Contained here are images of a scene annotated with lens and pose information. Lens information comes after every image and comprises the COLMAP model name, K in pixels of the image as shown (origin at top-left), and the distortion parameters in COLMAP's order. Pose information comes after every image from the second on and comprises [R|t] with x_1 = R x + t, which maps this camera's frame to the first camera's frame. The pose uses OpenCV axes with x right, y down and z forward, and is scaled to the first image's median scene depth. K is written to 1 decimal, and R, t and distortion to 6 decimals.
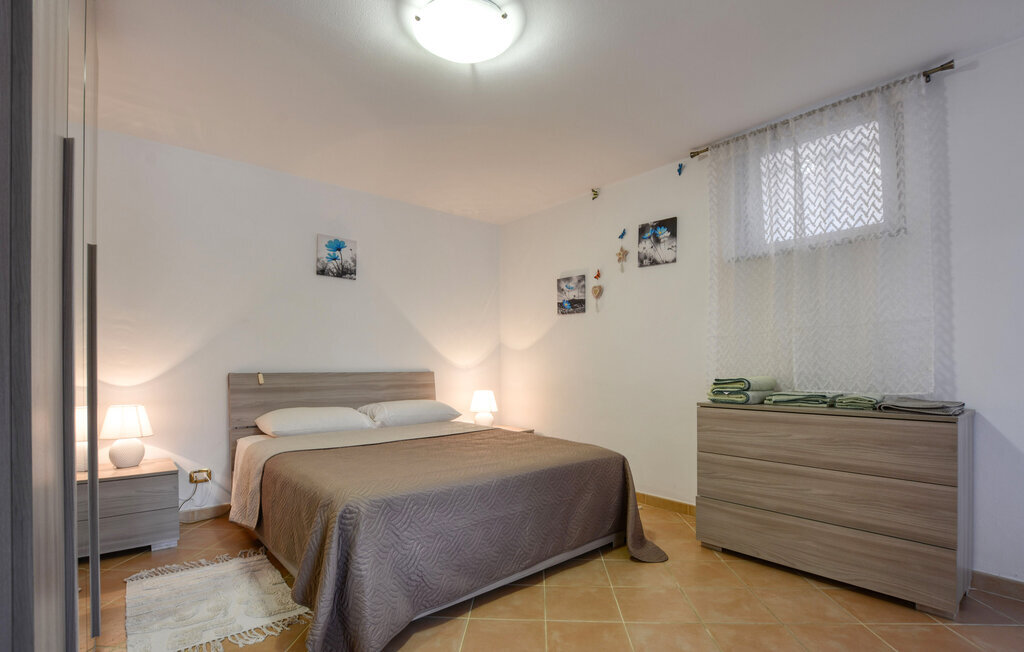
lens RADIAL K [[472.5, 0, 528.0], [0, 472.5, 362.8], [0, 0, 1]] dist [-0.027136, 0.003668]
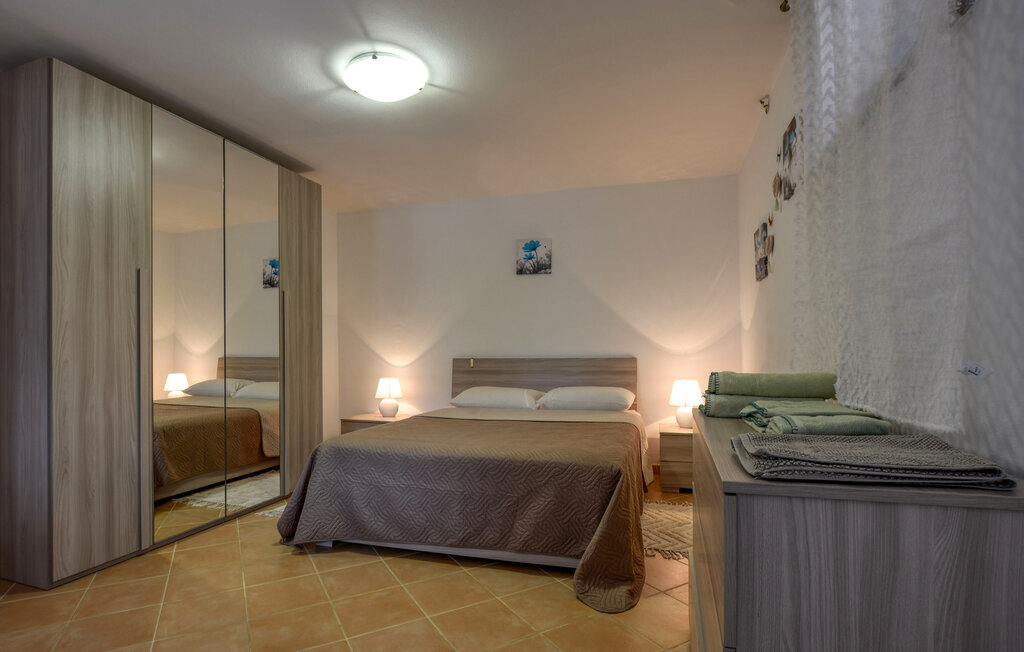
lens RADIAL K [[524.1, 0, 533.3], [0, 524.1, 351.1], [0, 0, 1]] dist [-0.005443, -0.000183]
pose [[0.531094, -0.005047, -0.847298, 0.670616], [0.011063, 0.999938, 0.000978, 0.002320], [0.847241, -0.009893, 0.531117, 0.332645]]
